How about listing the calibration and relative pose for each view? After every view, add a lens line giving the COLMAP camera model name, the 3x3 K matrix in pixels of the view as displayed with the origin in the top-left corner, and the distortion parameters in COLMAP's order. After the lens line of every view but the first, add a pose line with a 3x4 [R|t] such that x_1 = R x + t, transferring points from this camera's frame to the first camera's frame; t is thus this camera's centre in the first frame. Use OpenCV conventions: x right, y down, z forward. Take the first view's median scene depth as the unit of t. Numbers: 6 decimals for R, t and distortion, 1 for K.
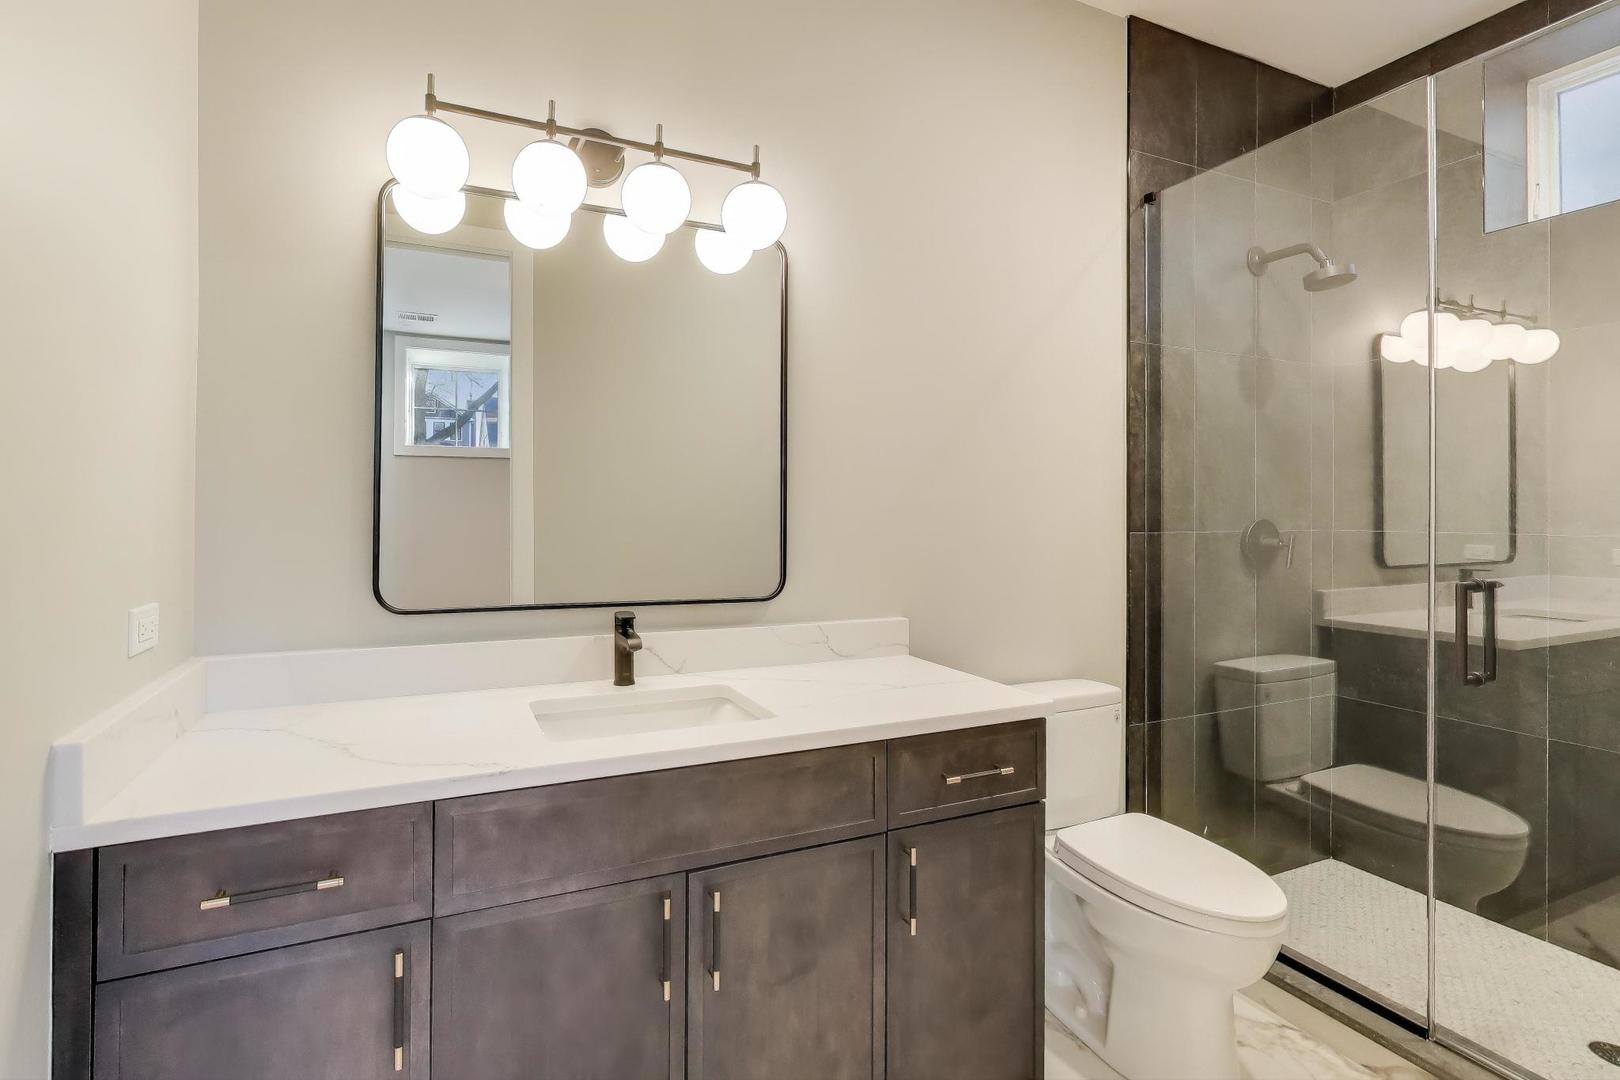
lens RADIAL K [[761.8, 0, 787.1], [0, 761.8, 511.7], [0, 0, 1]] dist [-0.001584, -0.001421]
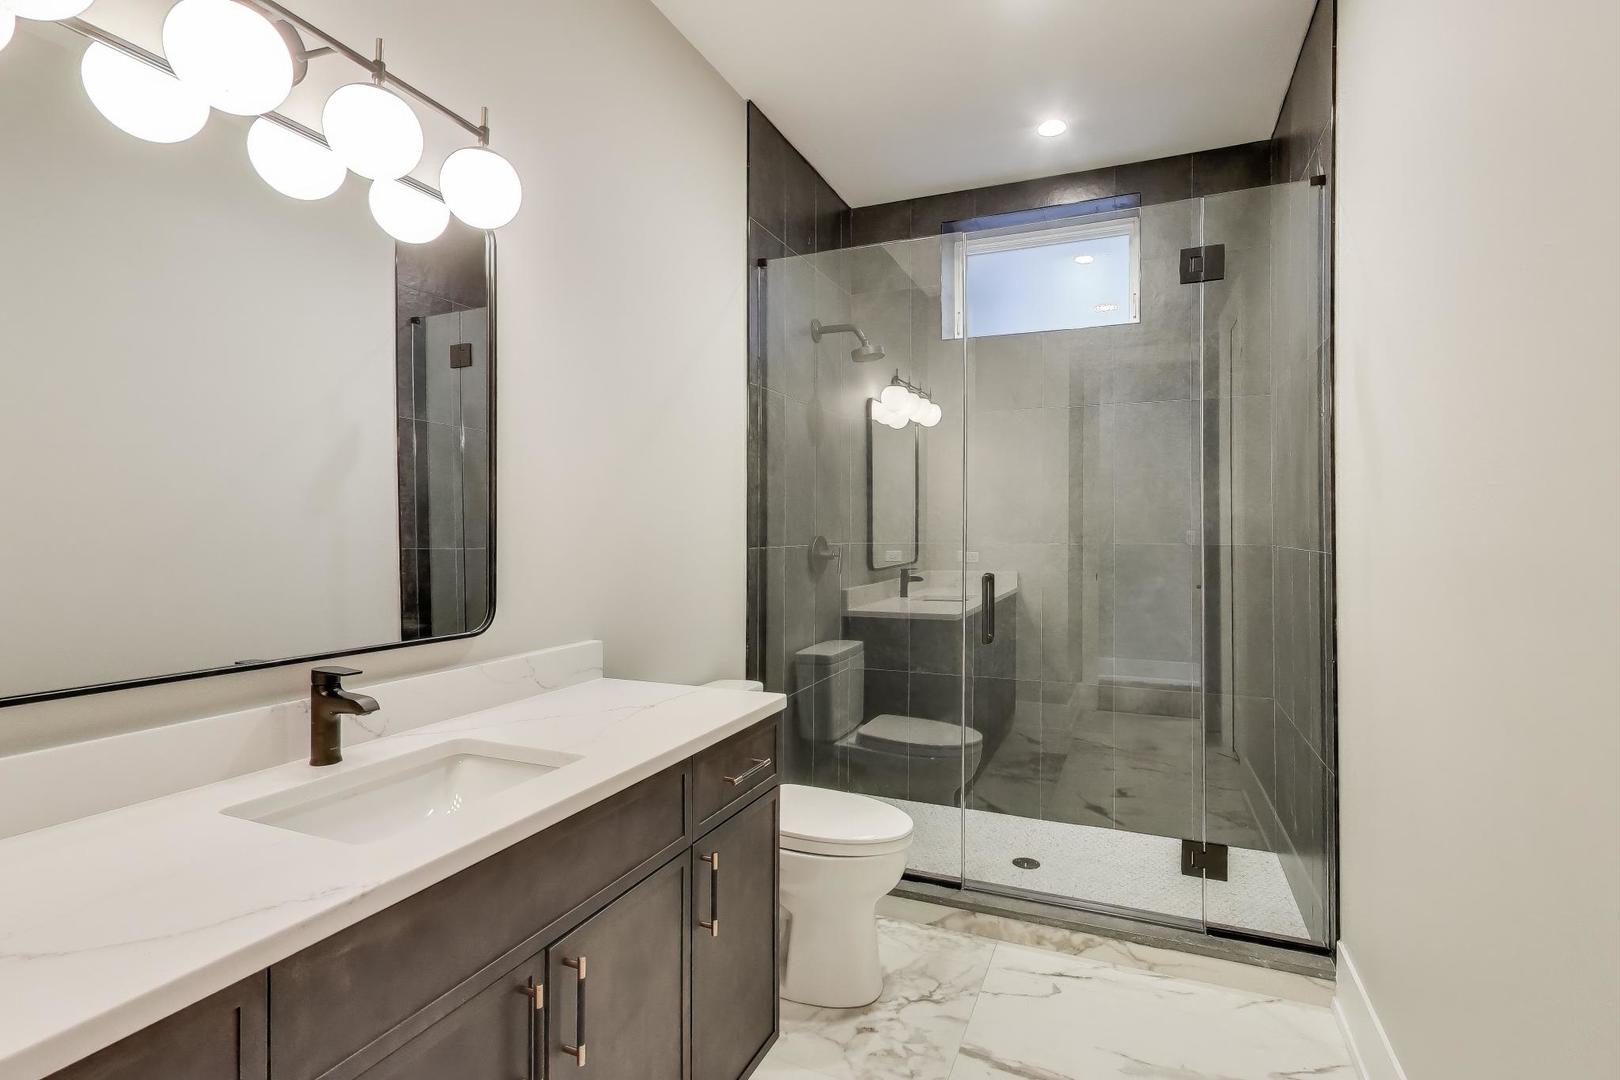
lens RADIAL K [[761.8, 0, 816.4], [0, 761.8, 530.6], [0, 0, 1]] dist [-0.001584, -0.001421]
pose [[0.729981, -0.003071, 0.683460, -0.267125], [-0.000024, 0.999990, 0.004520, -0.004376], [-0.683467, -0.003316, 0.729974, 0.085668]]
